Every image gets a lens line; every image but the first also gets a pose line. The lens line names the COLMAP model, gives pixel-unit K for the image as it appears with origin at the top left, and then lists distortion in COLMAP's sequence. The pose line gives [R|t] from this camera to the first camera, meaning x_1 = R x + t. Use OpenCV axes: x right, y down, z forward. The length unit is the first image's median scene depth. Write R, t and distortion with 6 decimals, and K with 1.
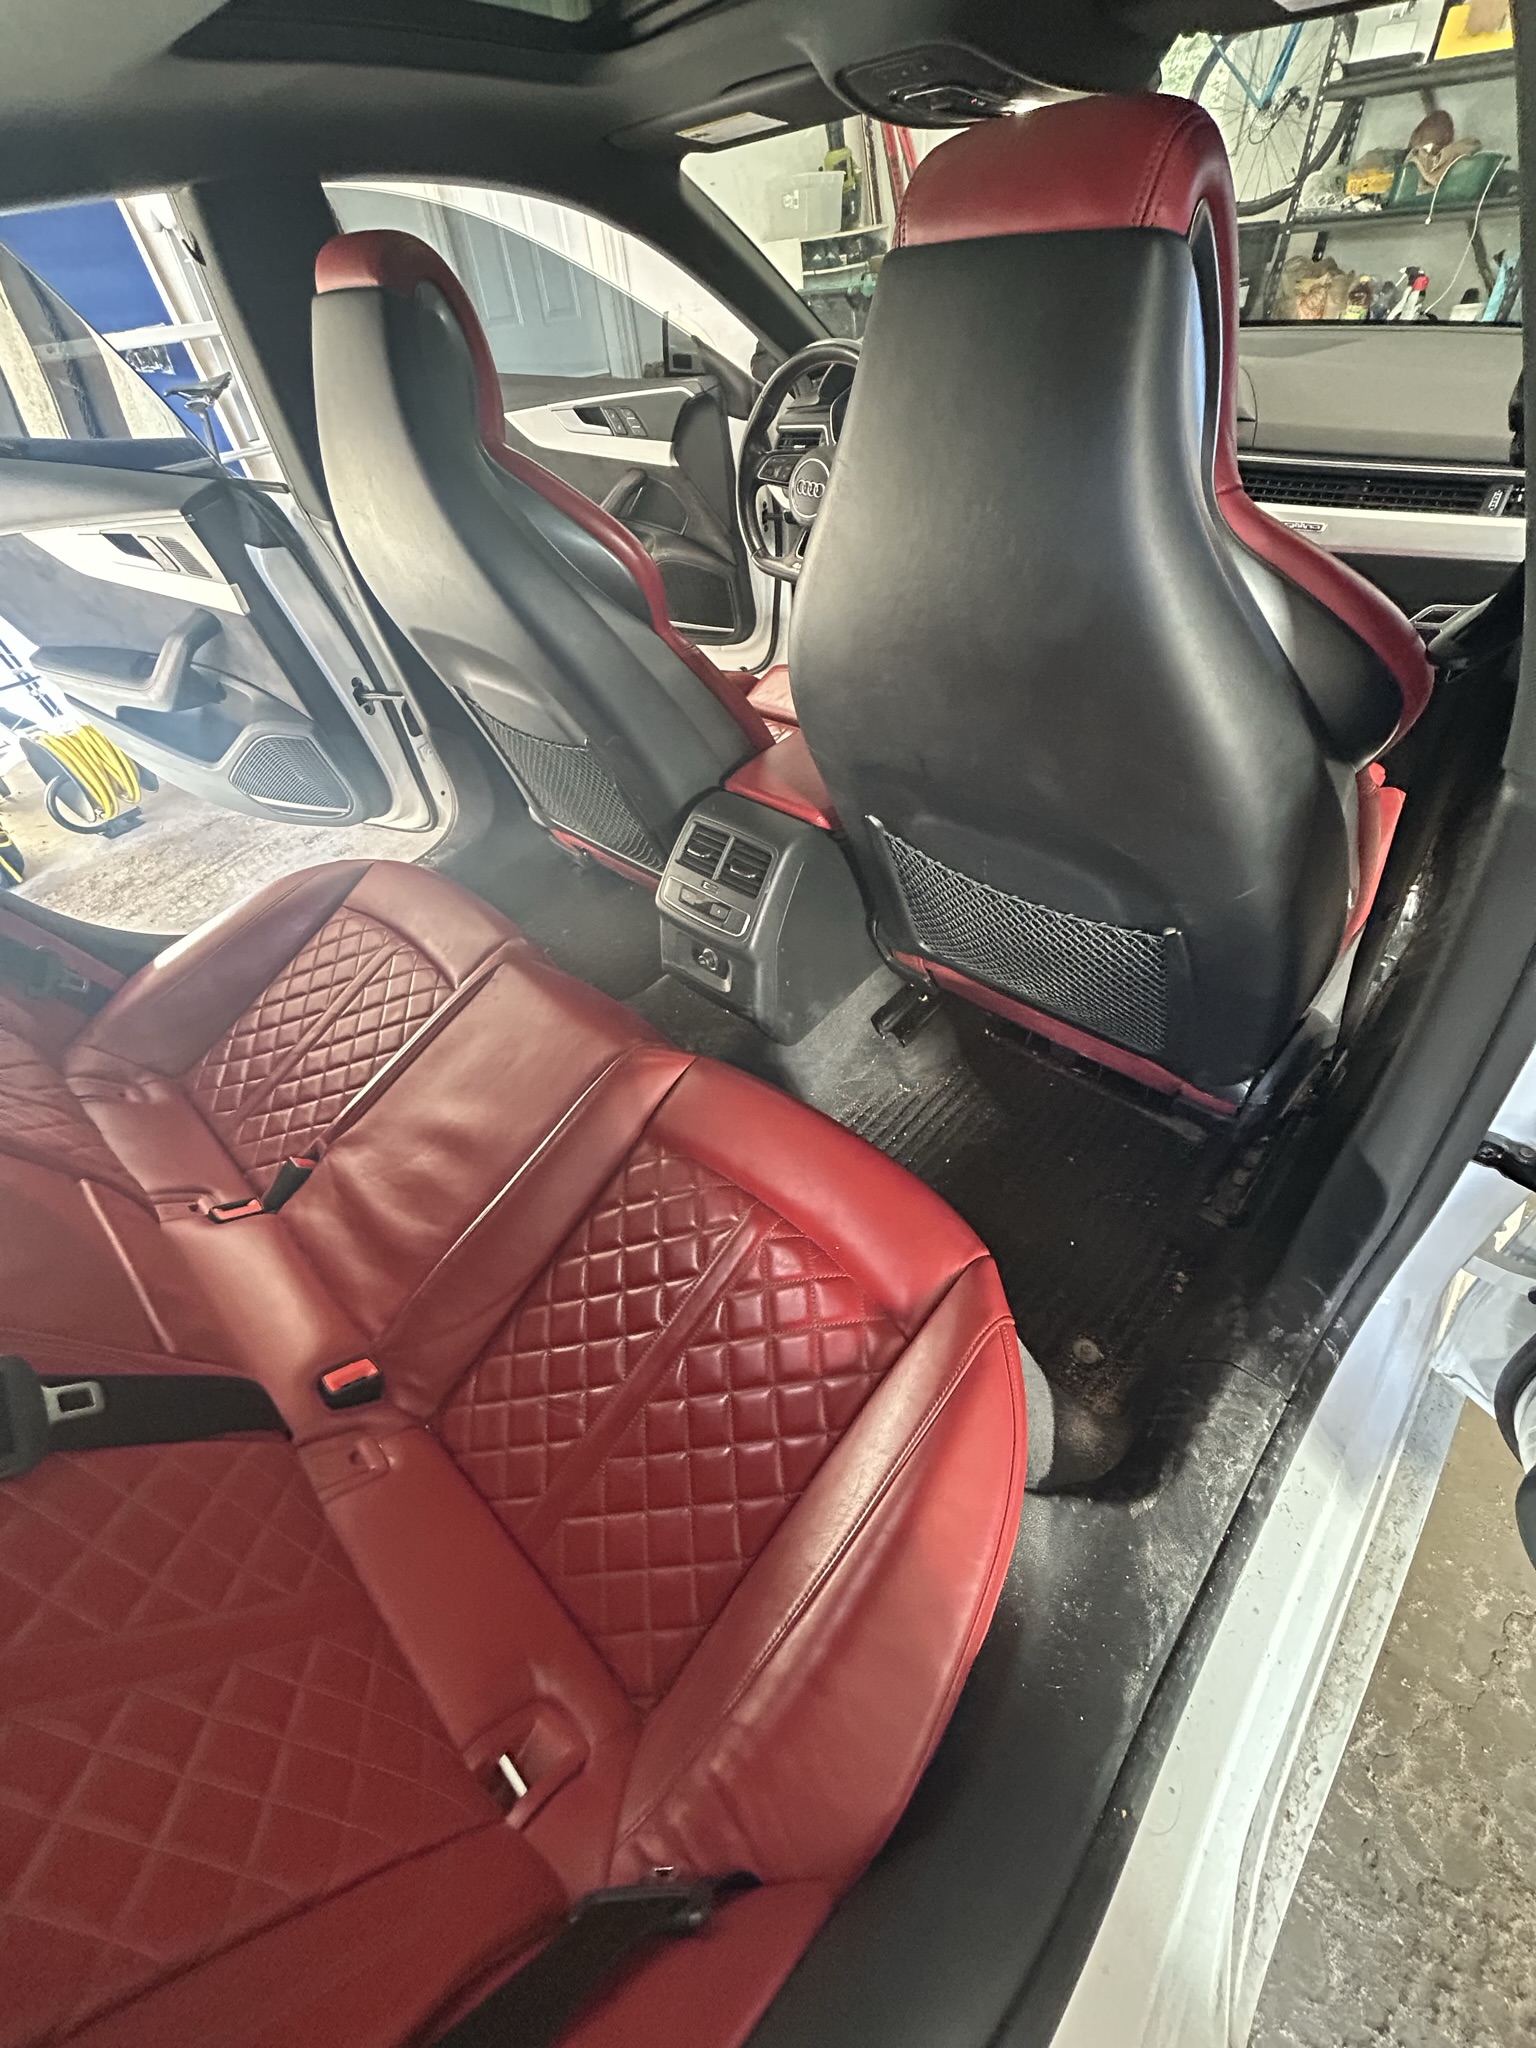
lens RADIAL K [[826.7, 0, 766.8], [0, 826.7, 1013.6], [0, 0, 1]] dist [-0.005678, 0.000789]
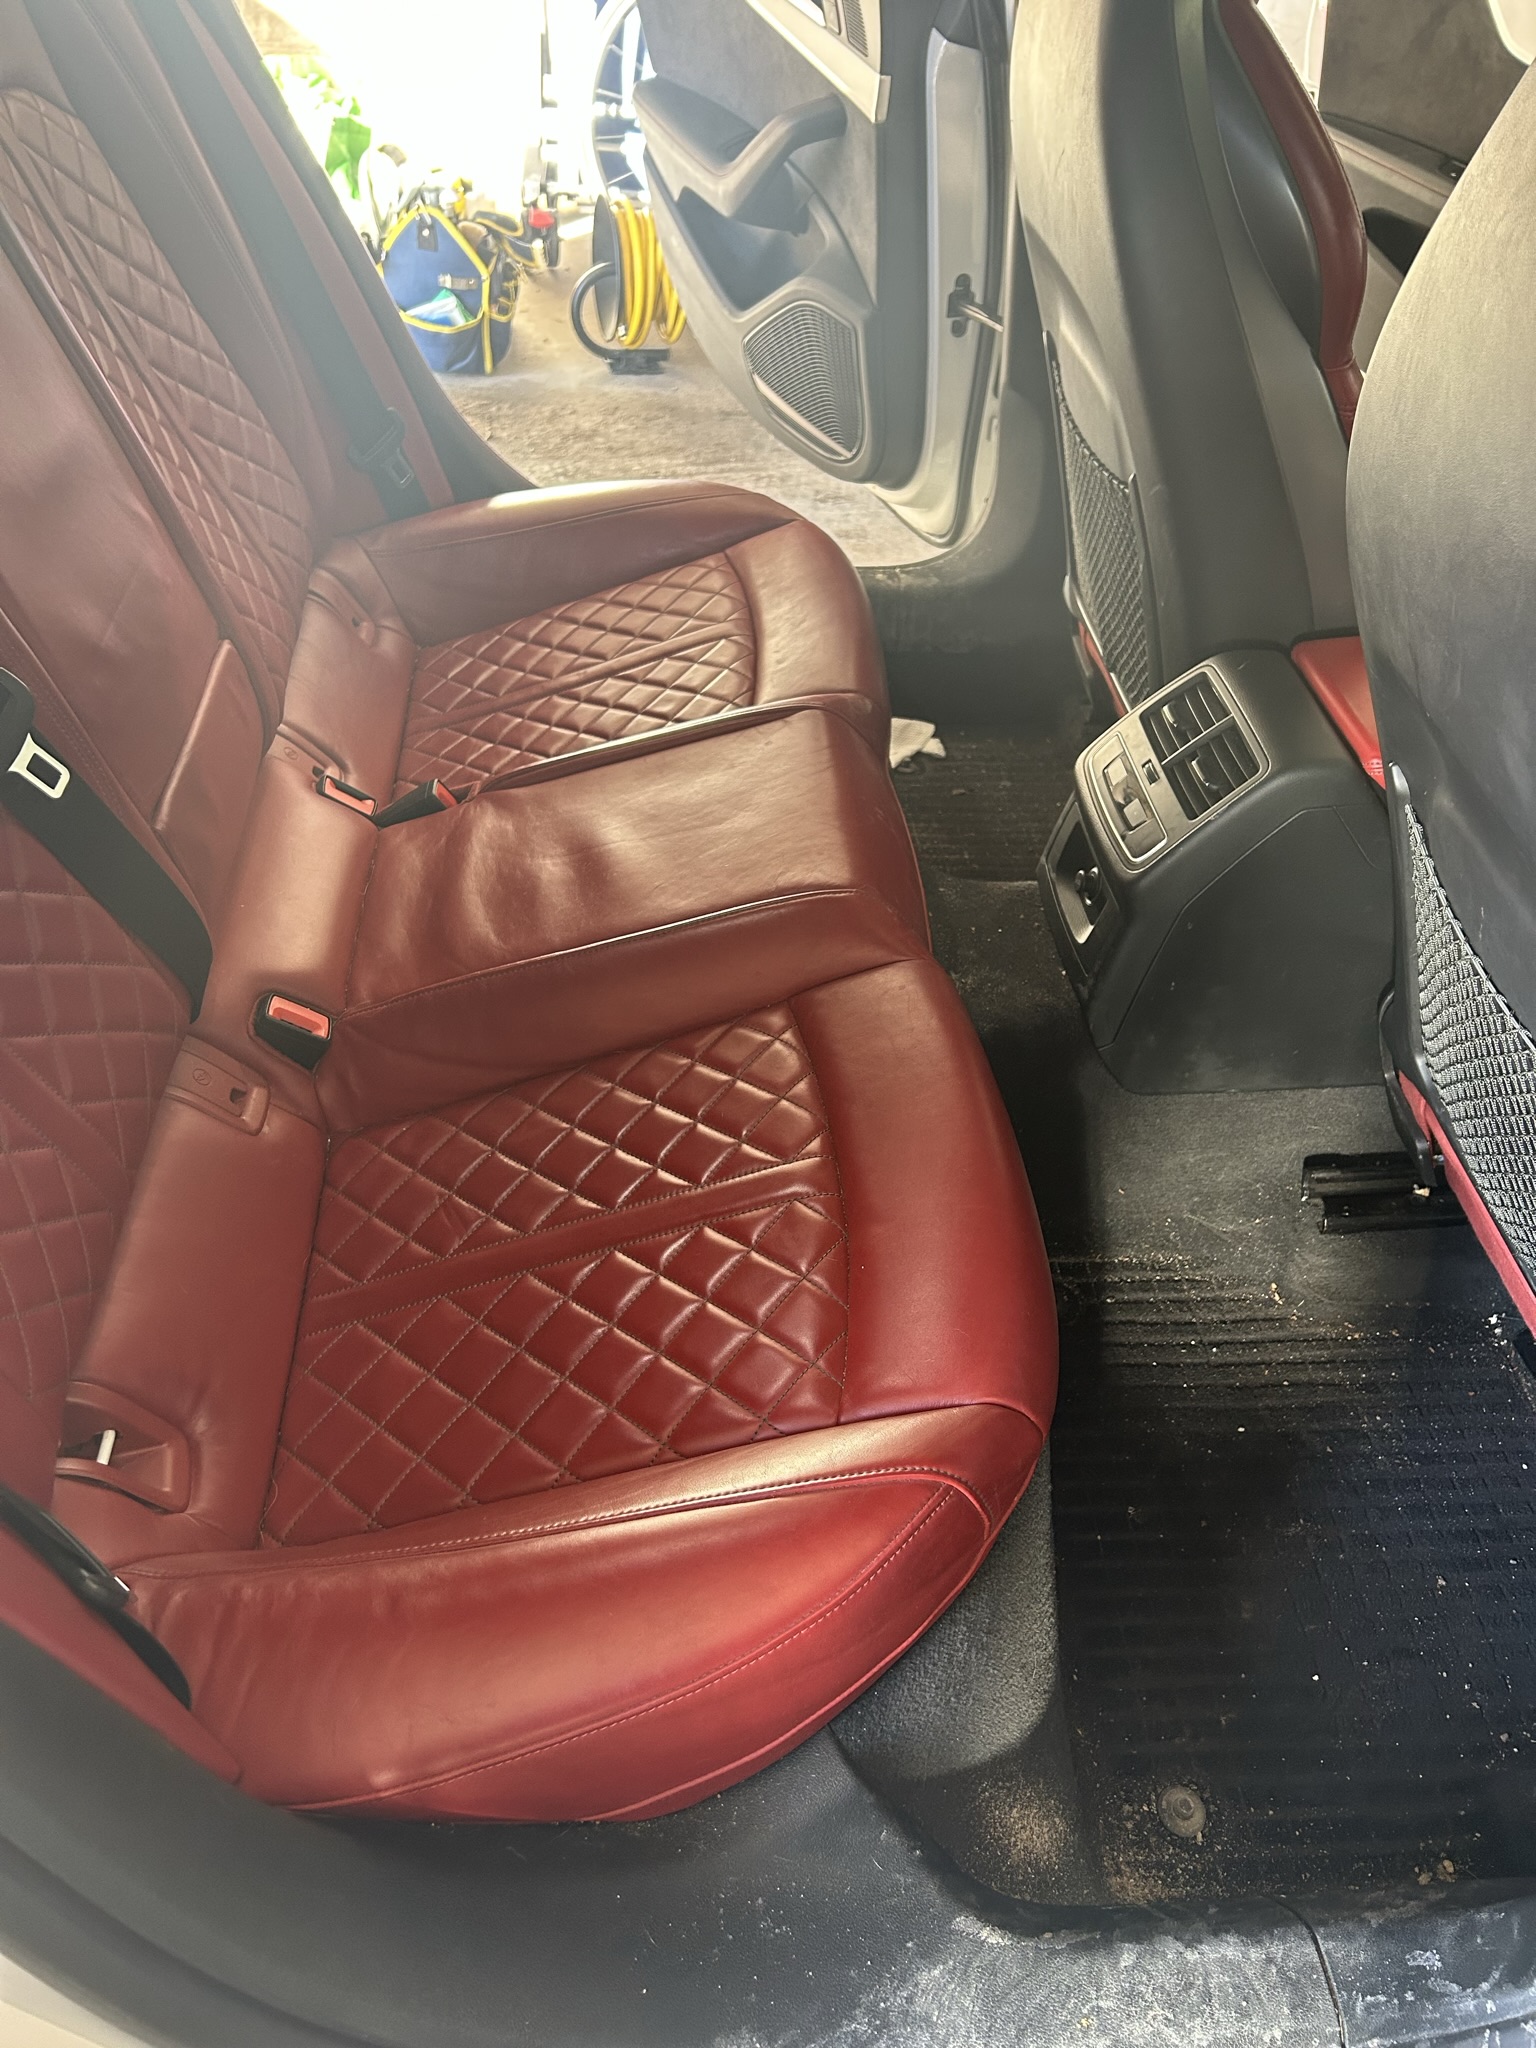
lens RADIAL K [[1552.3, 0, 769.3], [0, 1552.3, 1033.3], [0, 0, 1]] dist [0.036273, -0.048890]
pose [[0.723353, 0.560877, -0.402712, 0.273300], [-0.568421, 0.814823, 0.113844, 0.026997], [0.391992, 0.146561, 0.908219, -0.092923]]
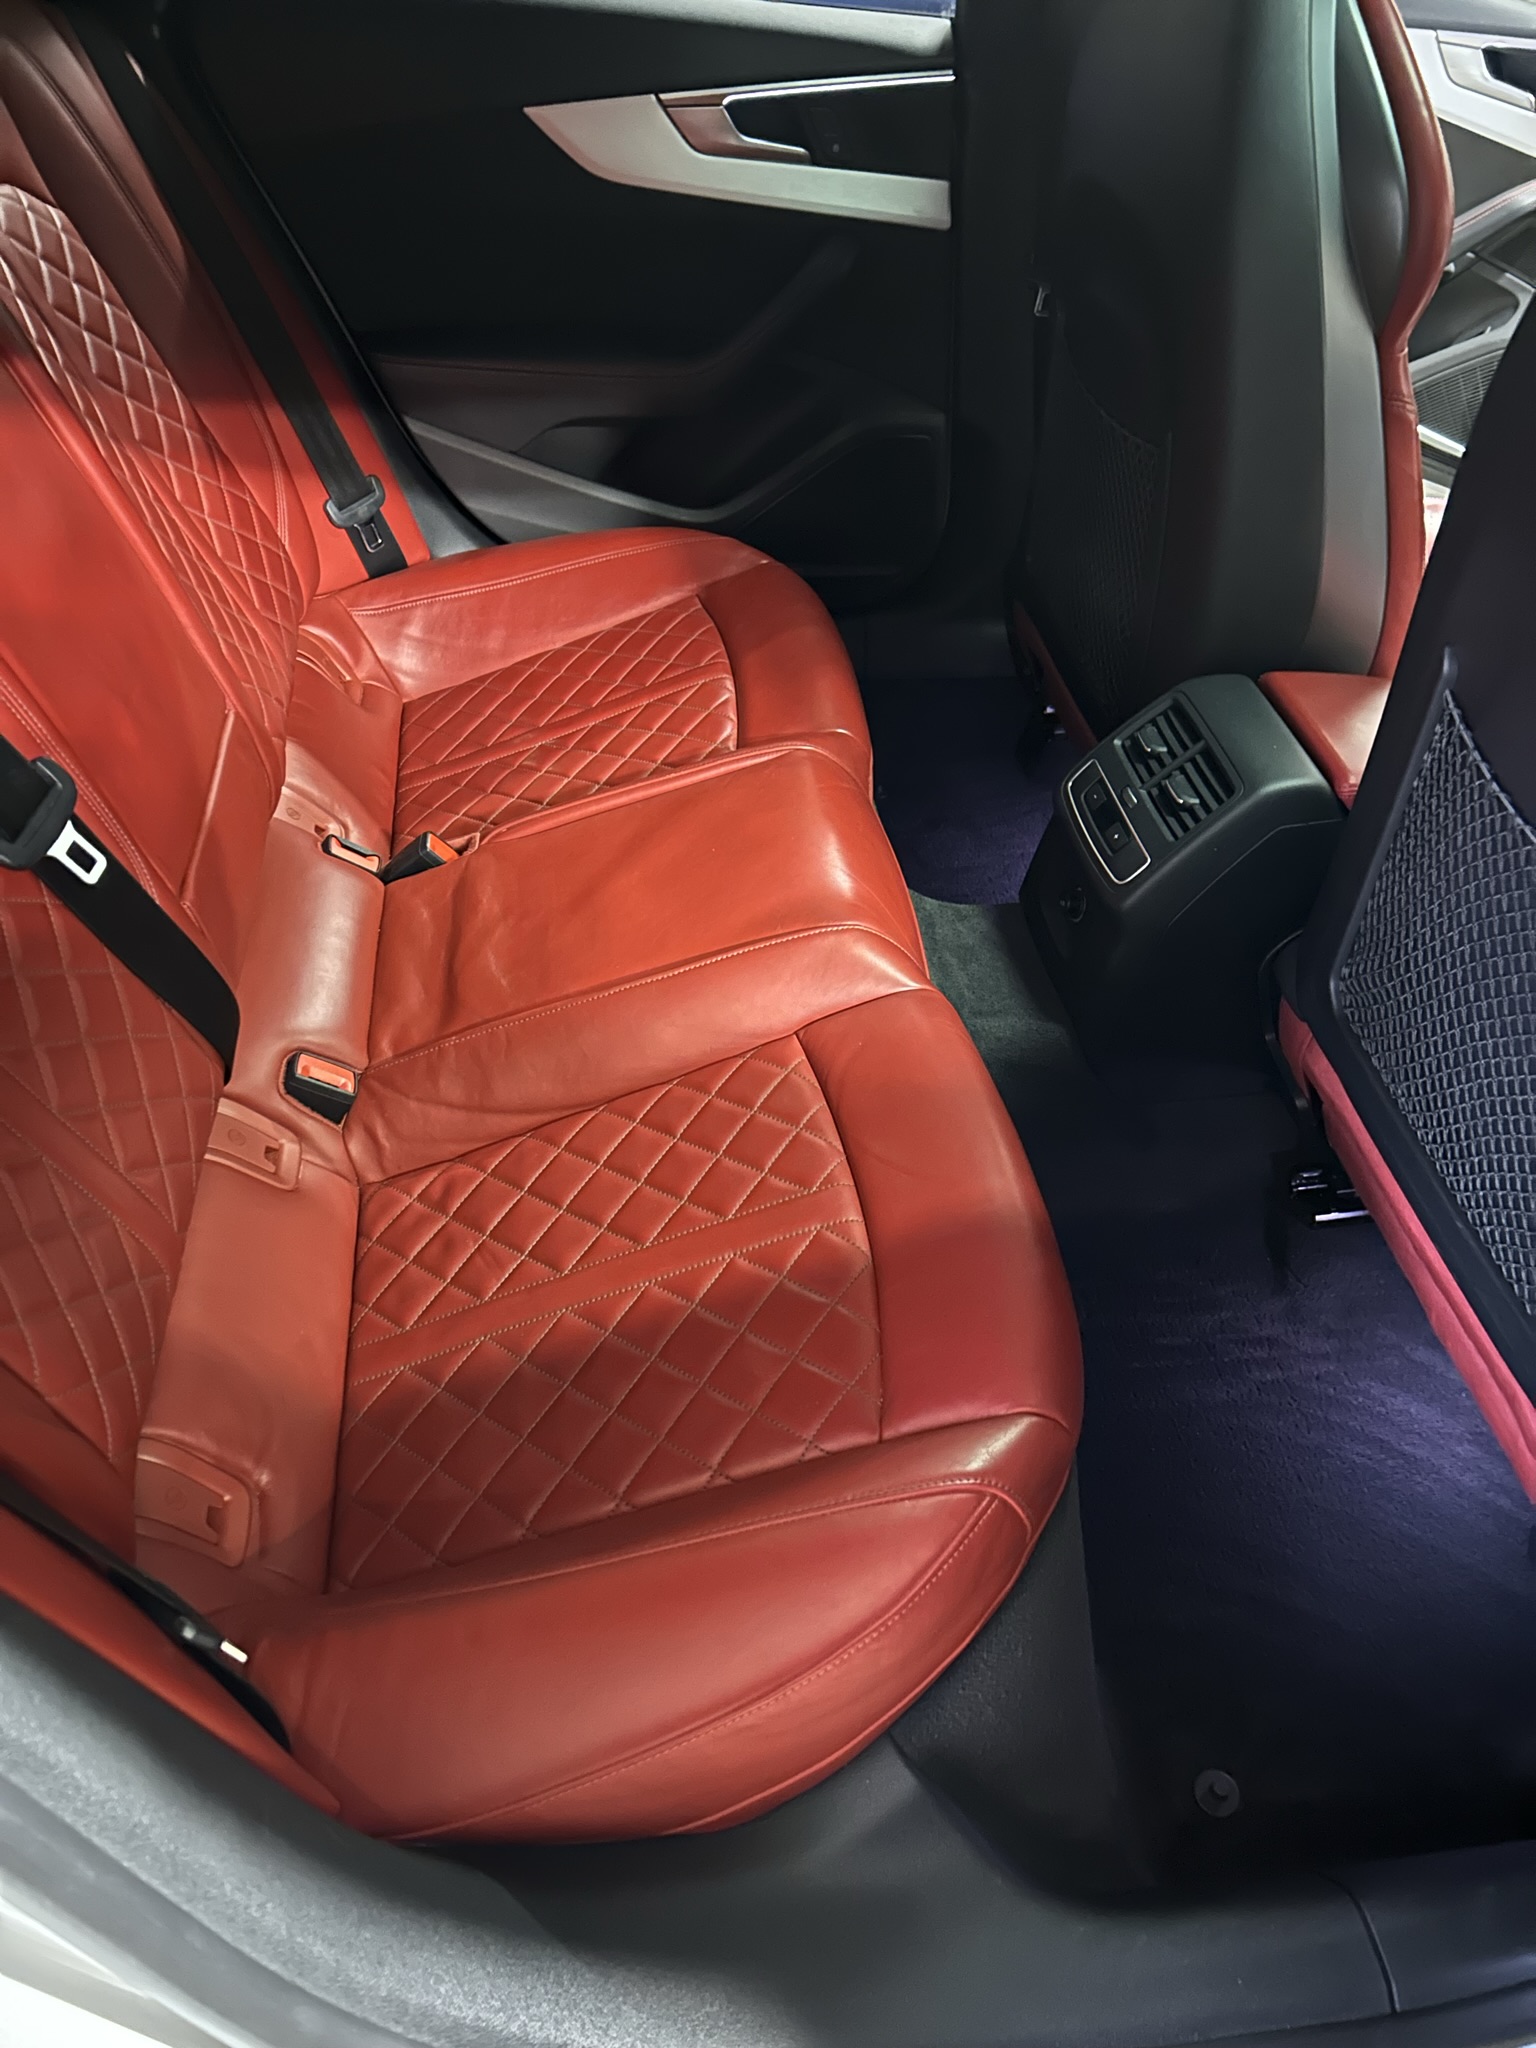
lens RADIAL K [[1552.3, 0, 772.5], [0, 1552.3, 1033.2], [0, 0, 1]] dist [0.036273, -0.048890]
pose [[0.760541, 0.521148, -0.387277, 0.257103], [-0.529405, 0.843054, 0.094819, 0.026357], [0.375910, 0.132913, 0.917075, -0.143428]]
